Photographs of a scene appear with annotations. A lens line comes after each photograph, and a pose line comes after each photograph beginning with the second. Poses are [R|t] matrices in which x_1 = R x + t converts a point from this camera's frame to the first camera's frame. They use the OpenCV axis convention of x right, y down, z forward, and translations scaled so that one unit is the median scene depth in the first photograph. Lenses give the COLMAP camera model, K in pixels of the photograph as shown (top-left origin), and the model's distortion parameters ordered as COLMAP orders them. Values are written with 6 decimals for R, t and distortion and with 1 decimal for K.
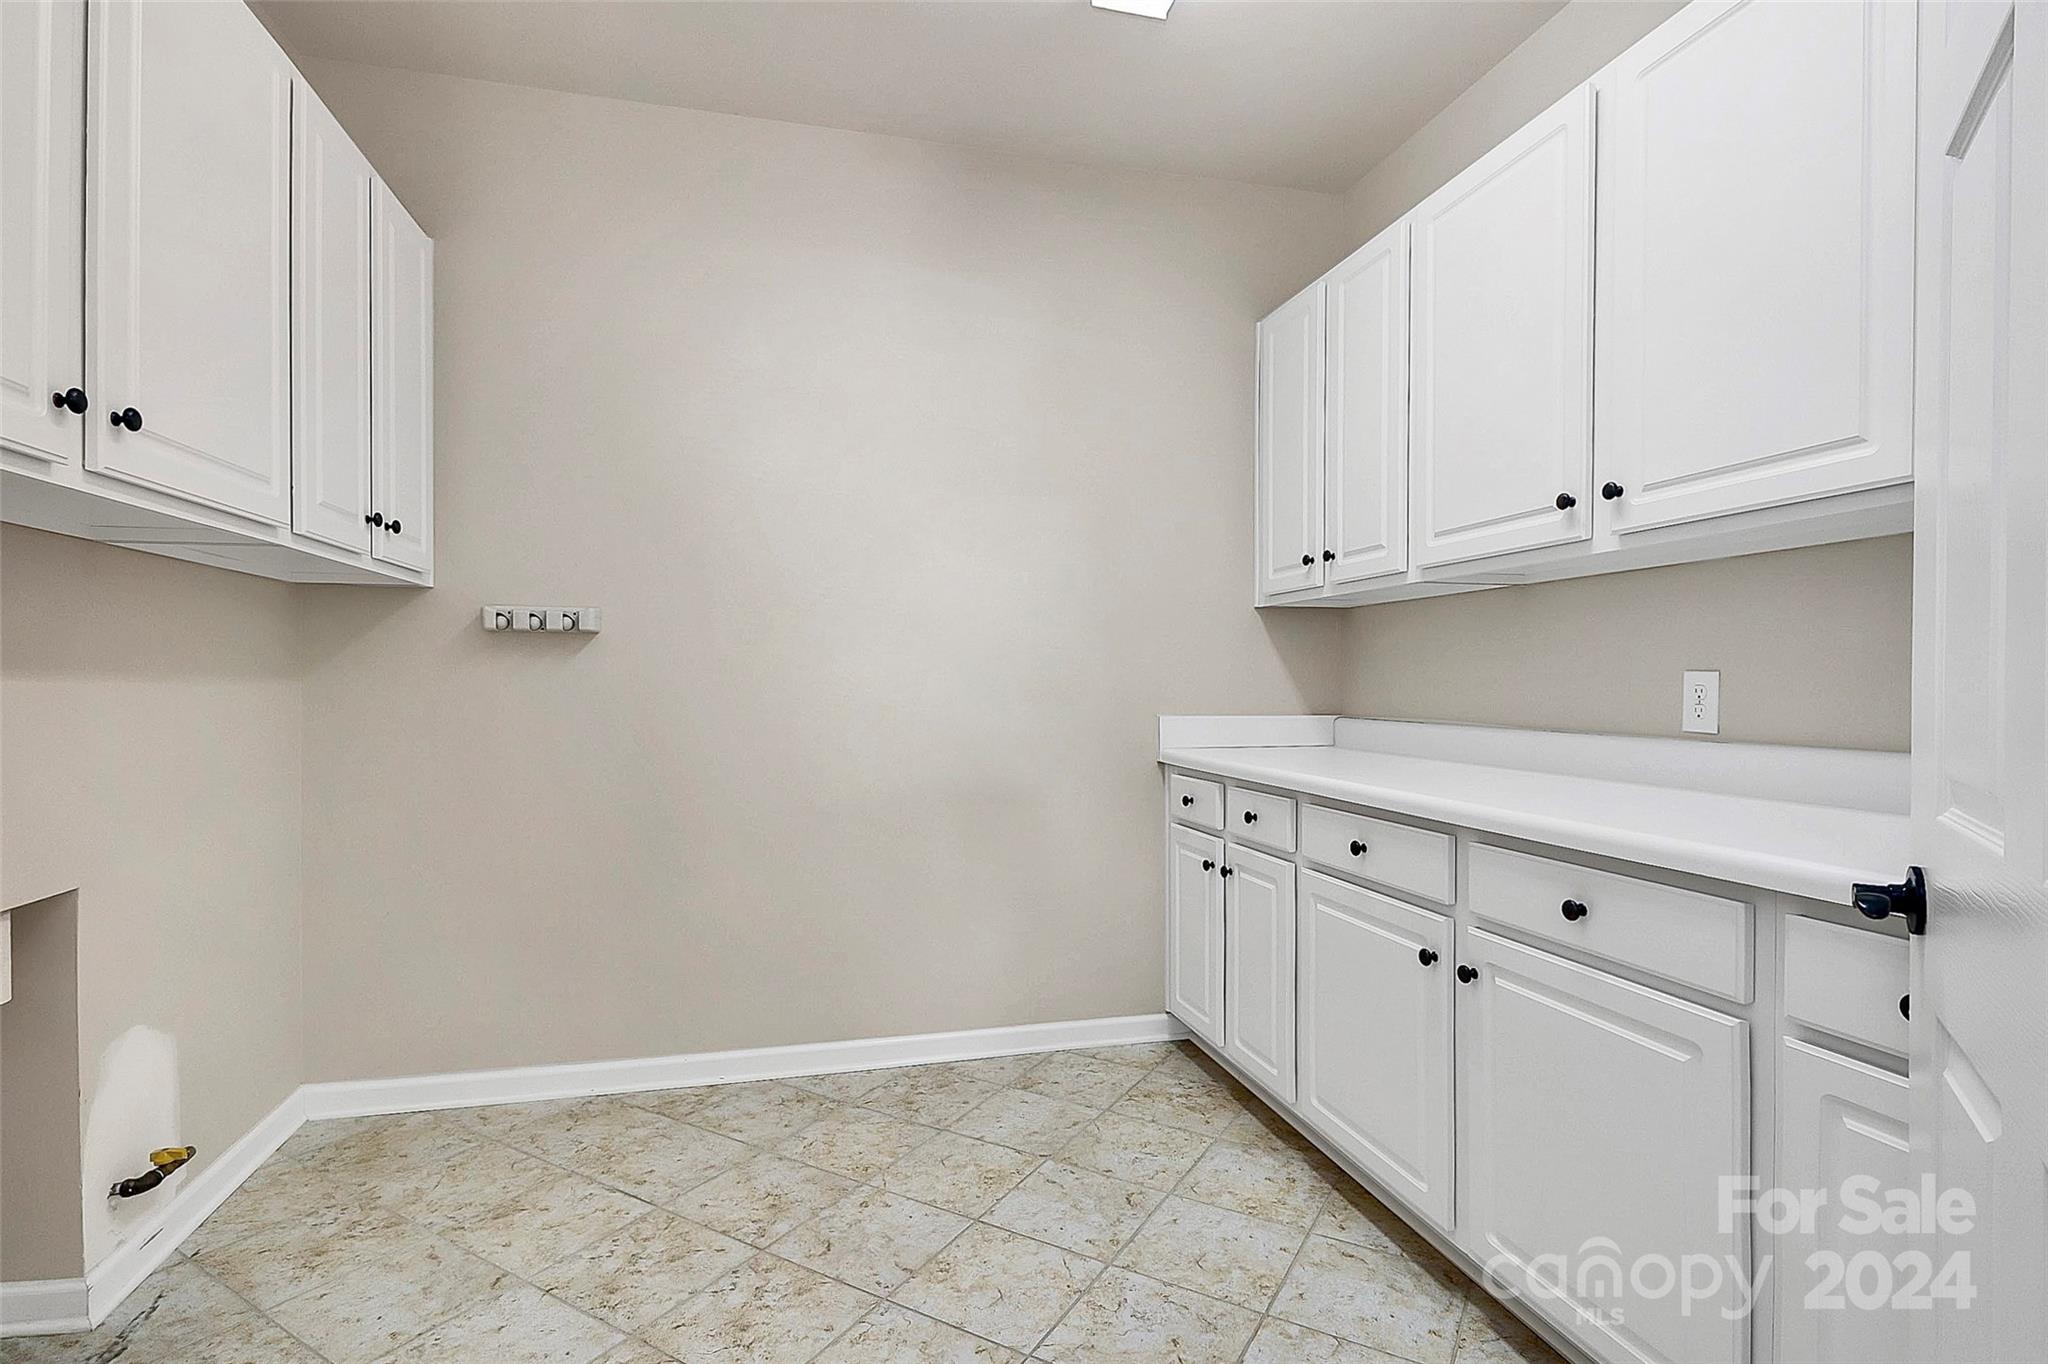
lens RADIAL K [[973.9, 0, 1027.4], [0, 973.9, 669.0], [0, 0, 1]] dist [0.000349, -0.011061]
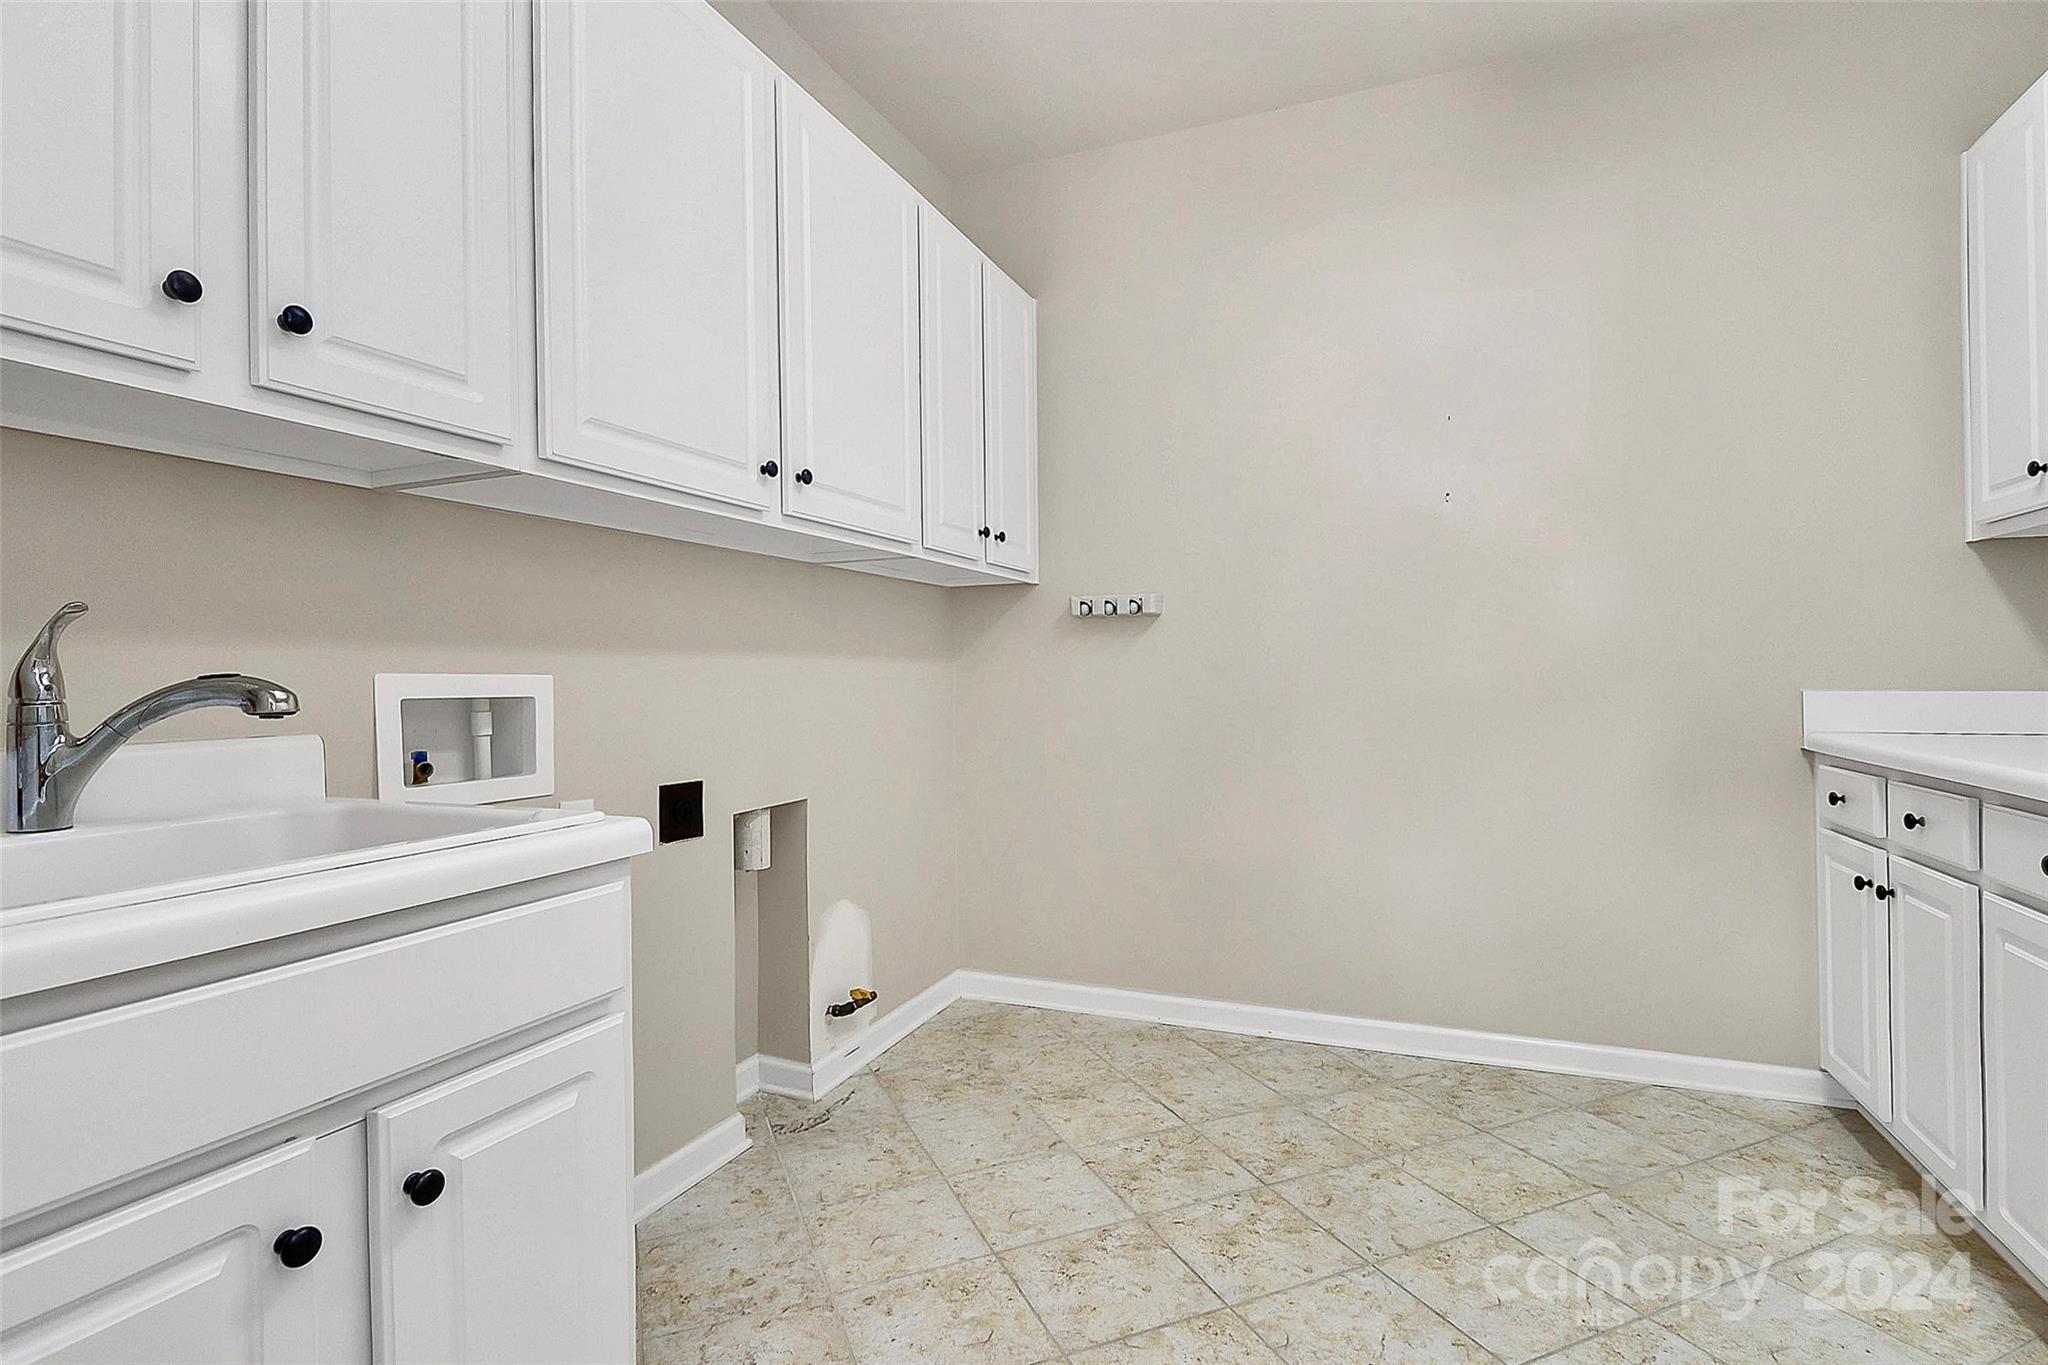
lens RADIAL K [[973.9, 0, 1022.8], [0, 973.9, 669.2], [0, 0, 1]] dist [0.000349, -0.011061]
pose [[0.806895, -0.010852, -0.590595, 0.120543], [0.018953, 0.999792, 0.007523, 0.016964], [0.590391, -0.017264, 0.806933, -0.004466]]
